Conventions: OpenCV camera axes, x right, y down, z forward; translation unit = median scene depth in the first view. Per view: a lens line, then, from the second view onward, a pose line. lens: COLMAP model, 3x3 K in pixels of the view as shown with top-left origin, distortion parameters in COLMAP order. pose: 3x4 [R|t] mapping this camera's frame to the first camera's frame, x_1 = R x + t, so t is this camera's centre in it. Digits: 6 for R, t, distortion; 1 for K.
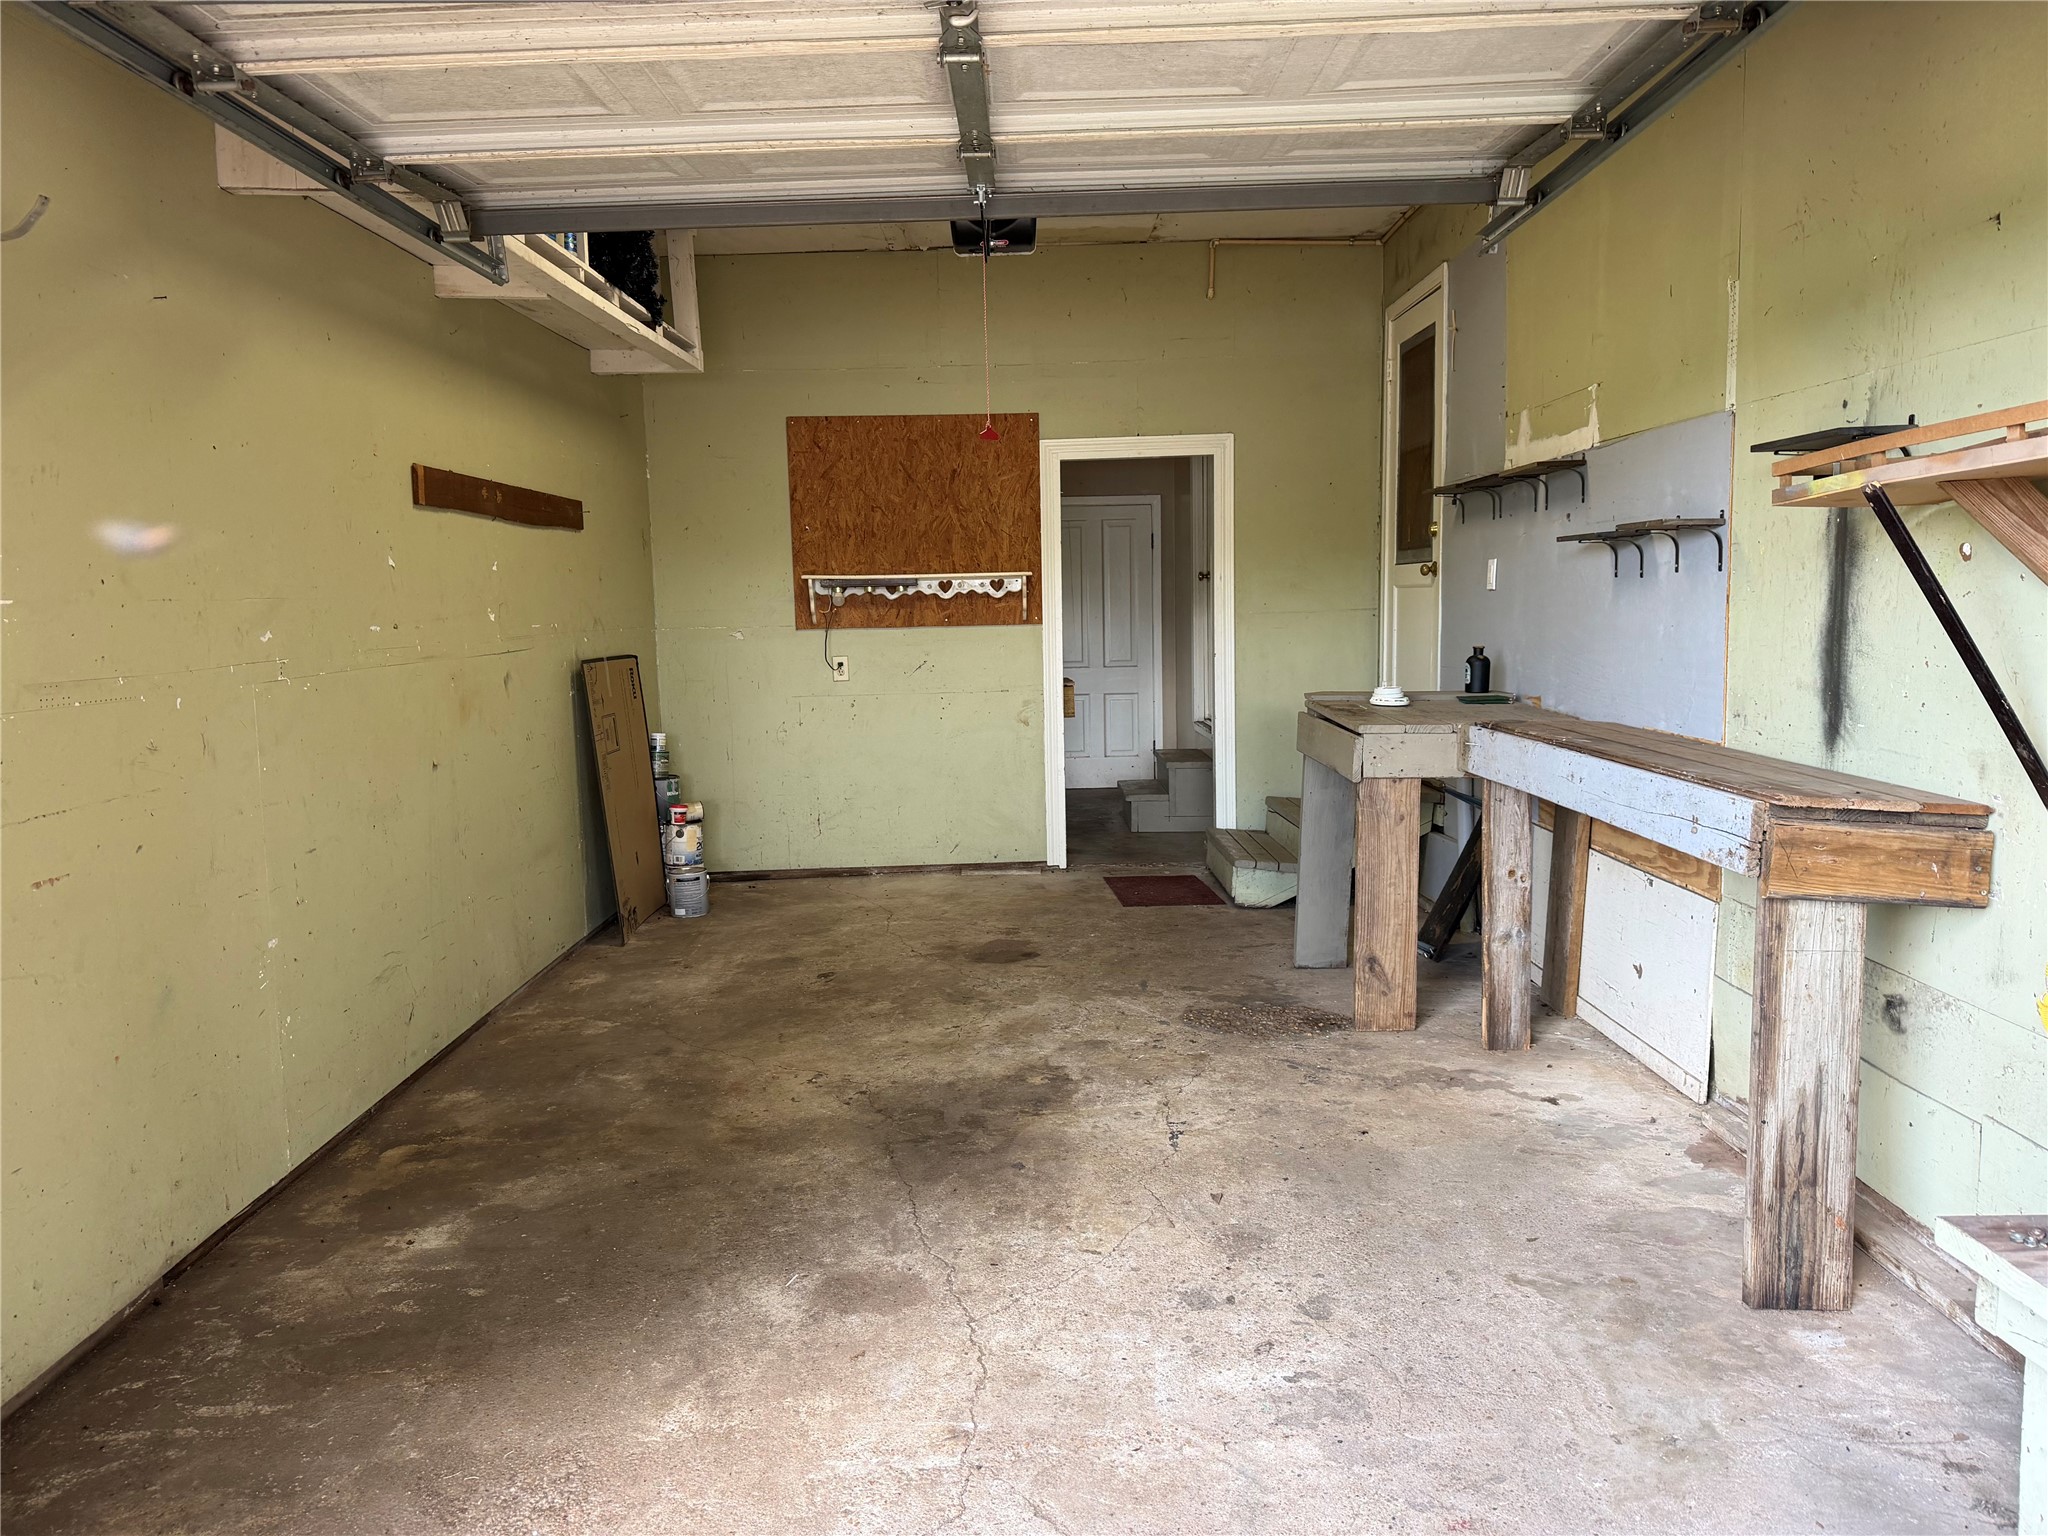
lens RADIAL K [[1412.9, 0, 1004.6], [0, 1412.9, 769.9], [0, 0, 1]] dist [0.065543, 0.000084]
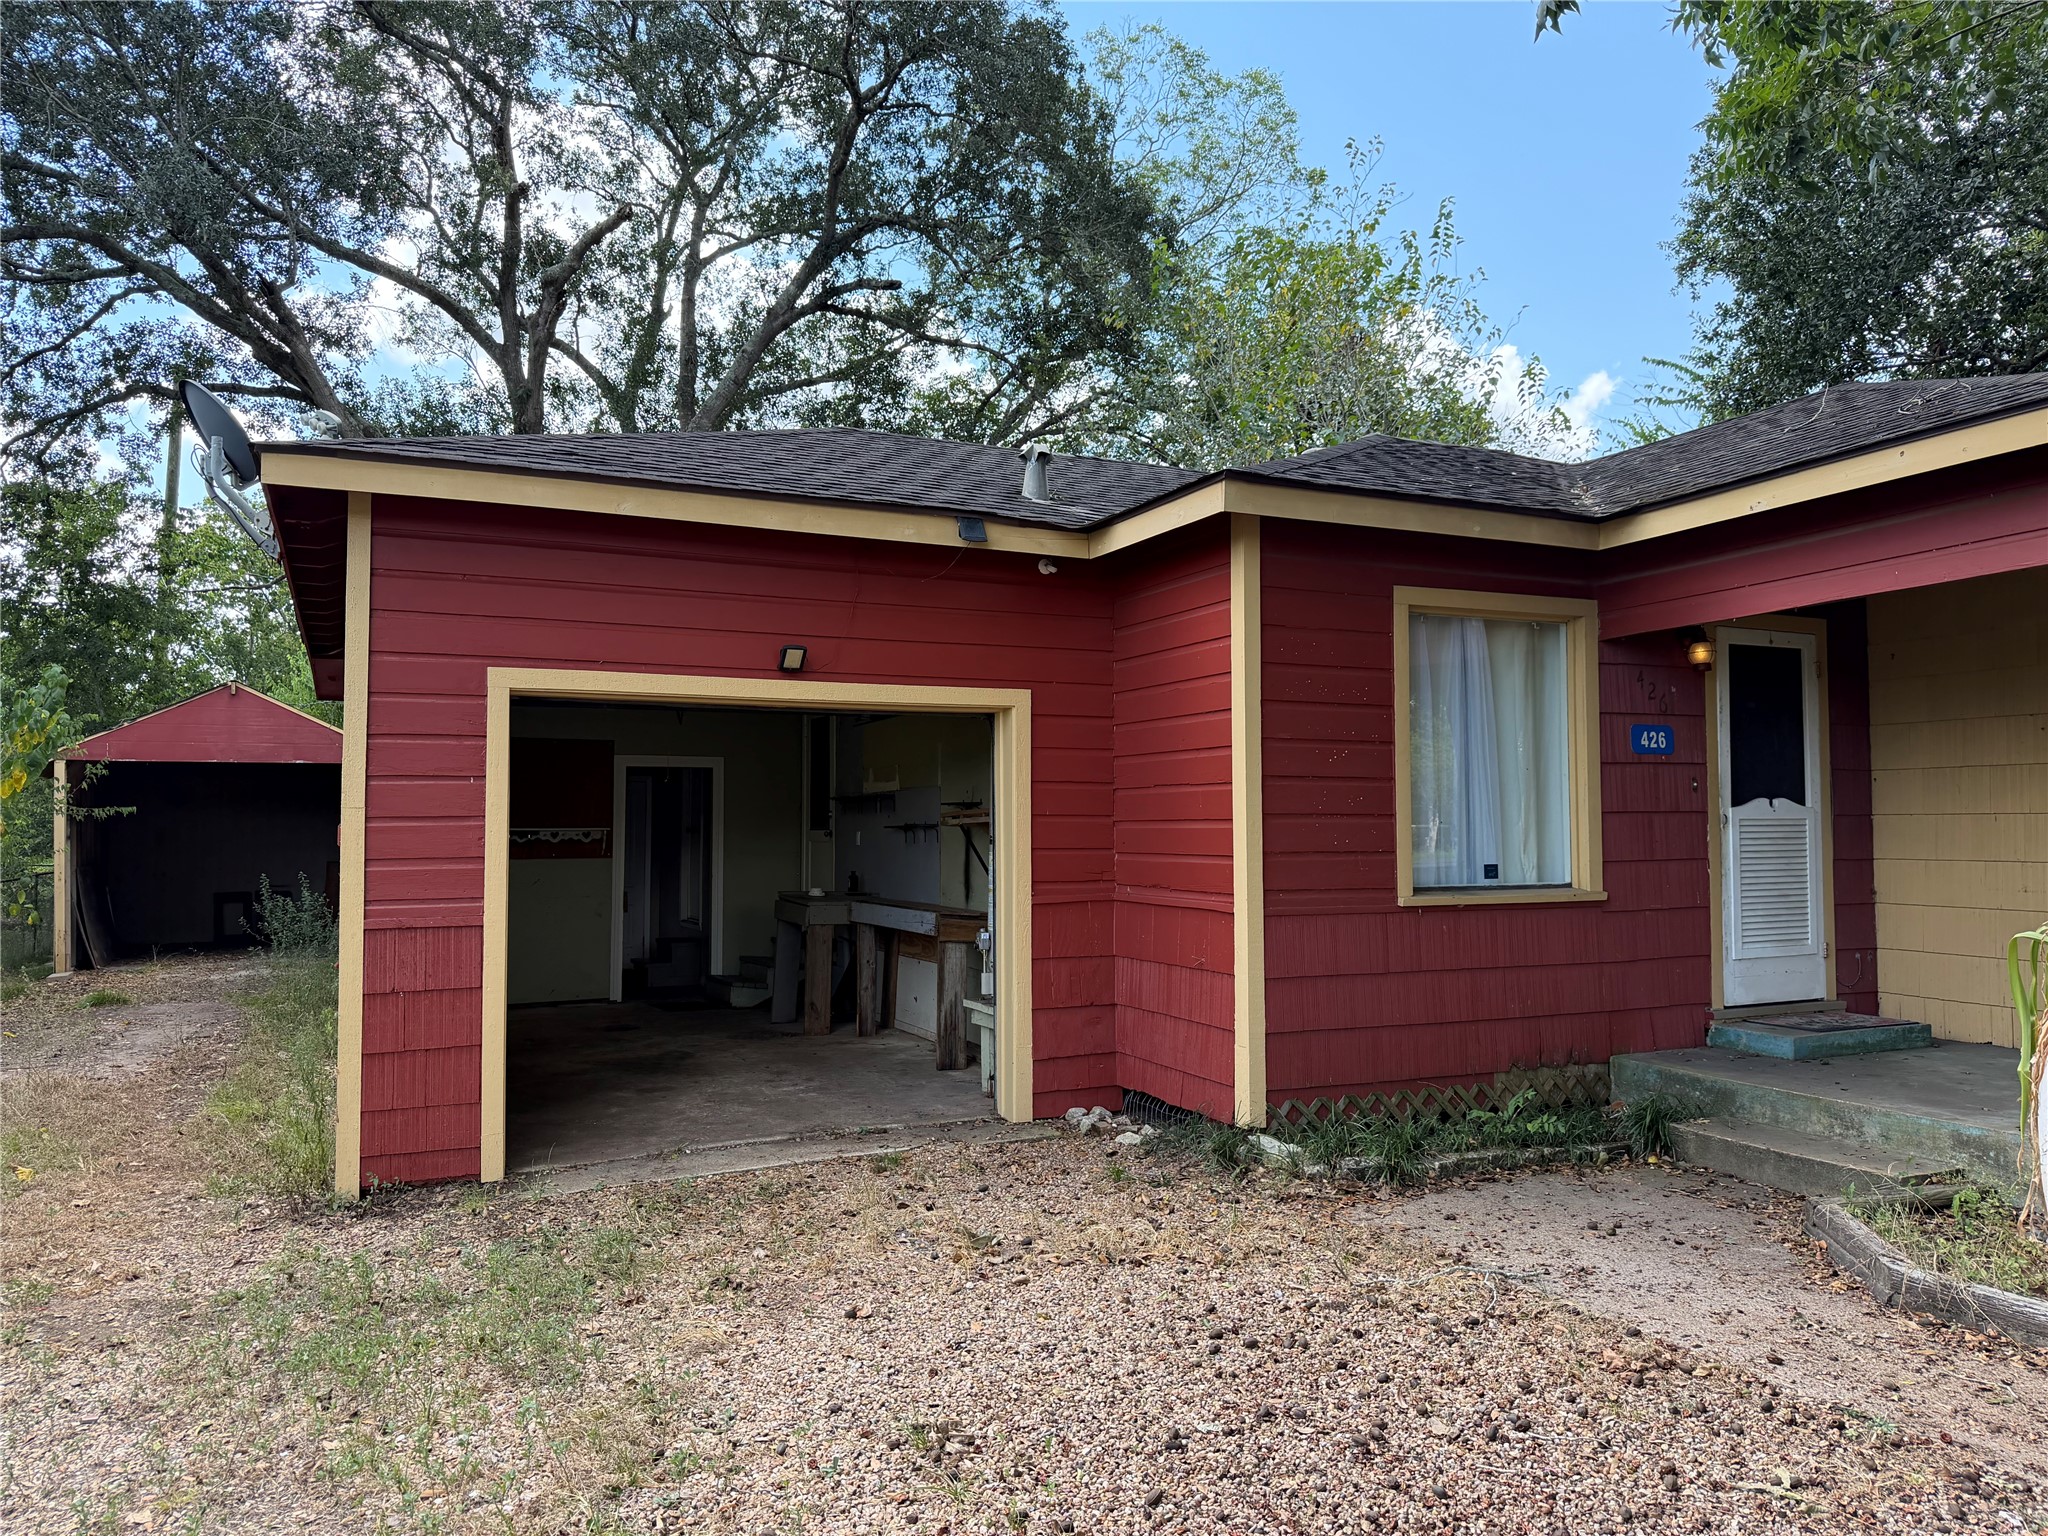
lens RADIAL K [[1412.9, 0, 1017.3], [0, 1412.9, 766.7], [0, 0, 1]] dist [0.065543, 0.000084]
pose [[0.901036, 0.048325, 0.431043, -0.407607], [0.027536, 0.985396, -0.168035, 0.134187], [-0.432868, 0.163275, 0.886547, -1.125911]]
